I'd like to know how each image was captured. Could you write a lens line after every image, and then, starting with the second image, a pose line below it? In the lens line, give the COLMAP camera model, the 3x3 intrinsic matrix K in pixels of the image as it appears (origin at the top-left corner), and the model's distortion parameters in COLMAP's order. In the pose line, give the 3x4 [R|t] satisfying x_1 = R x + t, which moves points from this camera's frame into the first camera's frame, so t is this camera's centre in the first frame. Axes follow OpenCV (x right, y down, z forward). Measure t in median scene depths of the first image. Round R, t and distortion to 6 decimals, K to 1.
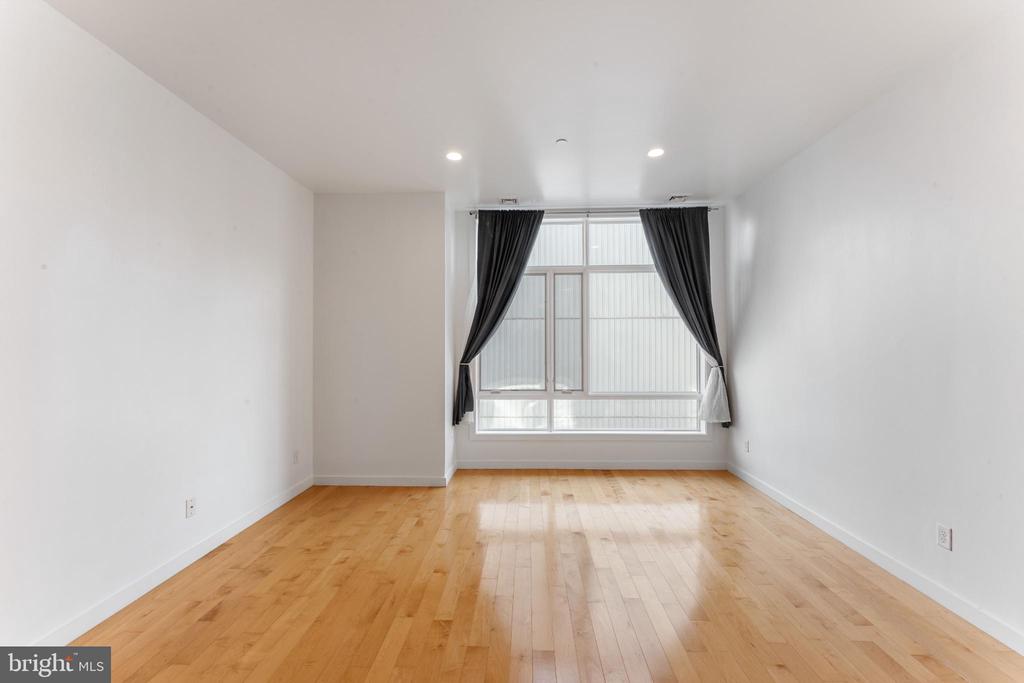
lens RADIAL K [[411.2, 0, 518.3], [0, 411.2, 338.7], [0, 0, 1]] dist [-0.009126, 0.000070]
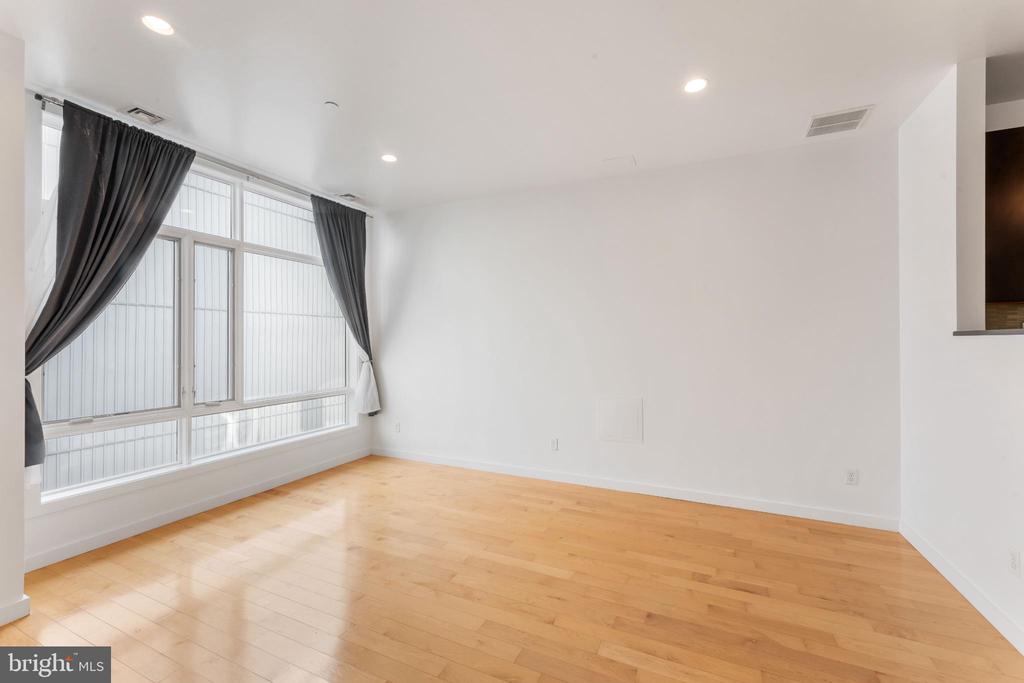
lens RADIAL K [[411.2, 0, 518.3], [0, 411.2, 338.7], [0, 0, 1]] dist [-0.009126, 0.000070]
pose [[0.384039, 0.006575, 0.923293, -0.368542], [-0.010140, 0.999944, -0.002903, 0.007200], [-0.923261, -0.008247, 0.384084, 0.213054]]
